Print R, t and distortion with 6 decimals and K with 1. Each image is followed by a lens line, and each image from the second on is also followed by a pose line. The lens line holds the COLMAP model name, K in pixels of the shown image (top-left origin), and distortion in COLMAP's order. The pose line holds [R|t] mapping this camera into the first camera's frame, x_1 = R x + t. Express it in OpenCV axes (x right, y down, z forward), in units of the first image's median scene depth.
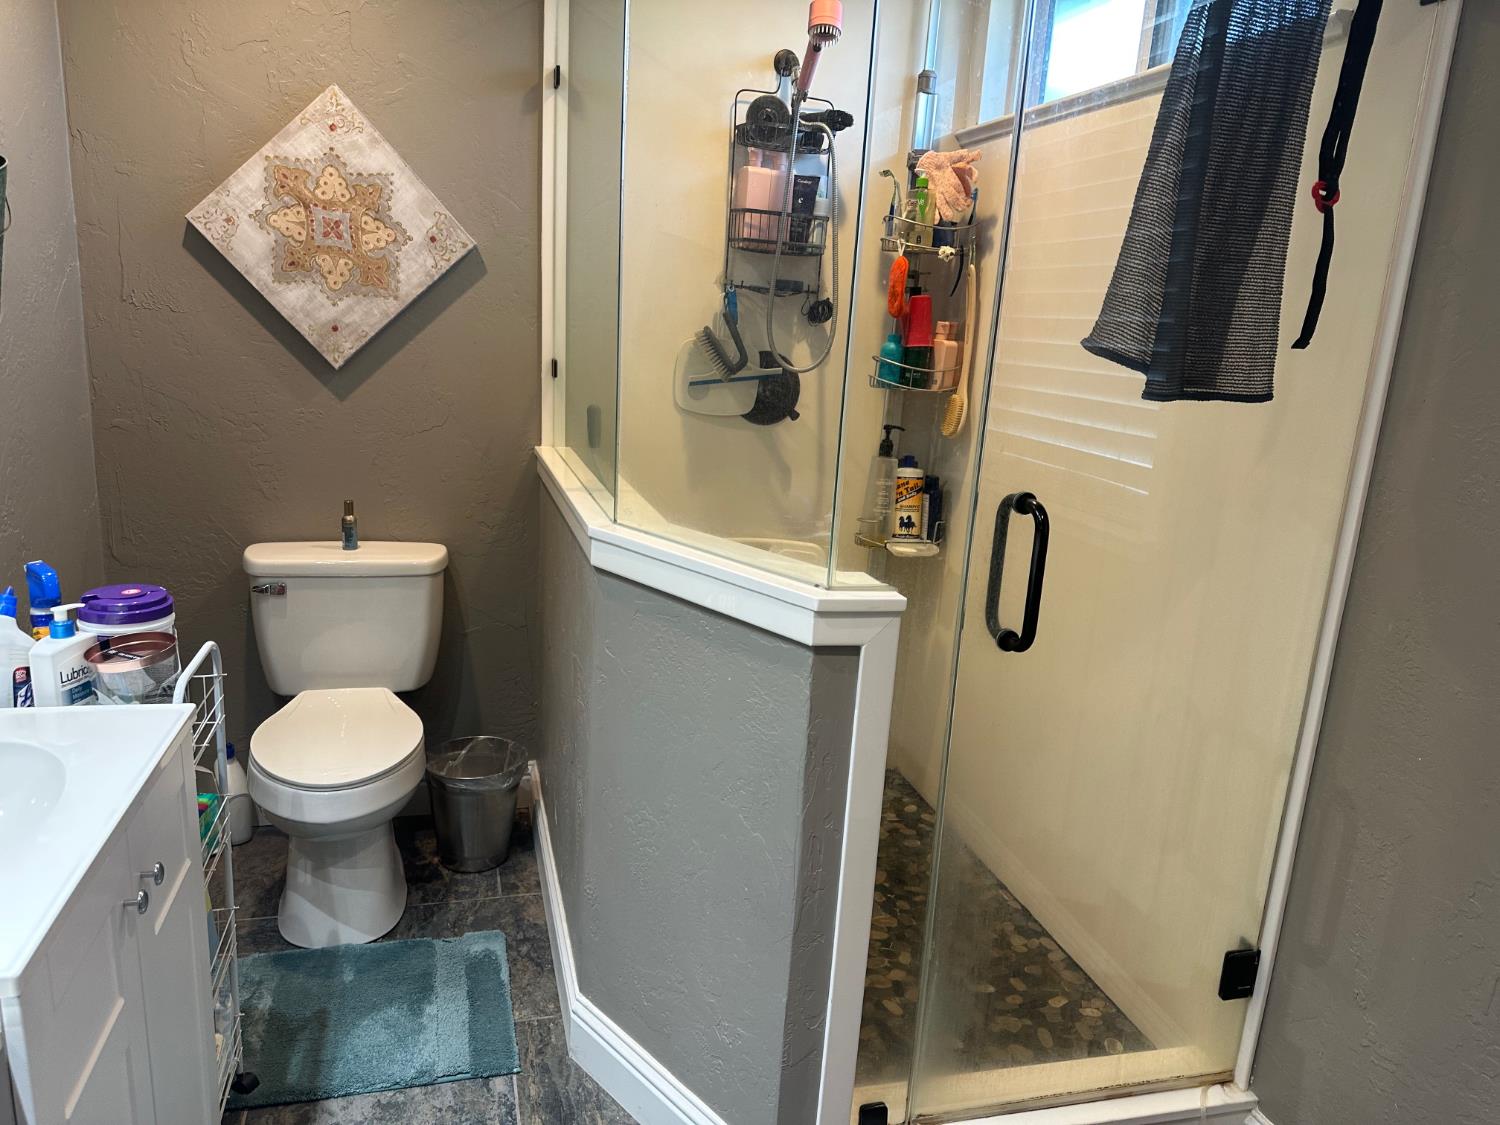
lens RADIAL K [[1043.6, 0, 745.2], [0, 1043.6, 583.0], [0, 0, 1]] dist [0.060657, -0.107727]
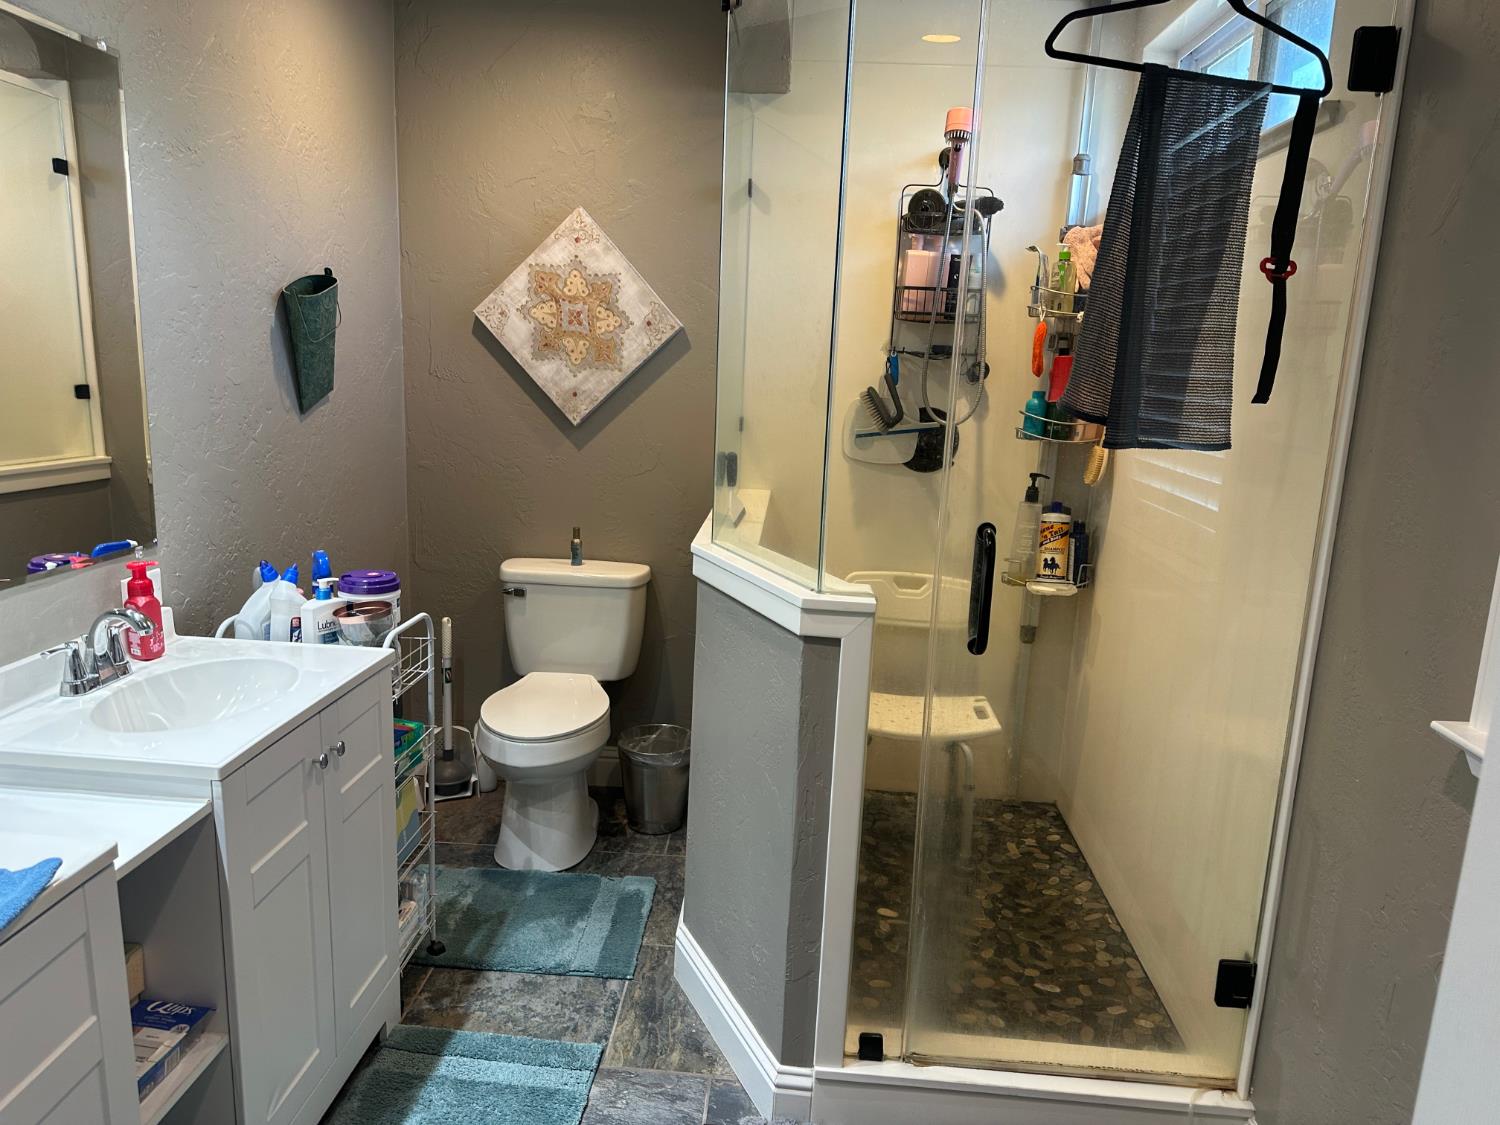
lens RADIAL K [[1018.2, 0, 731.2], [0, 1018.2, 576.0], [0, 0, 1]] dist [0.101020, -0.177159]
pose [[0.947637, 0.044741, -0.316199, 0.205445], [-0.062300, 0.997014, -0.045637, 0.027236], [0.313213, 0.062946, 0.947594, -0.120735]]
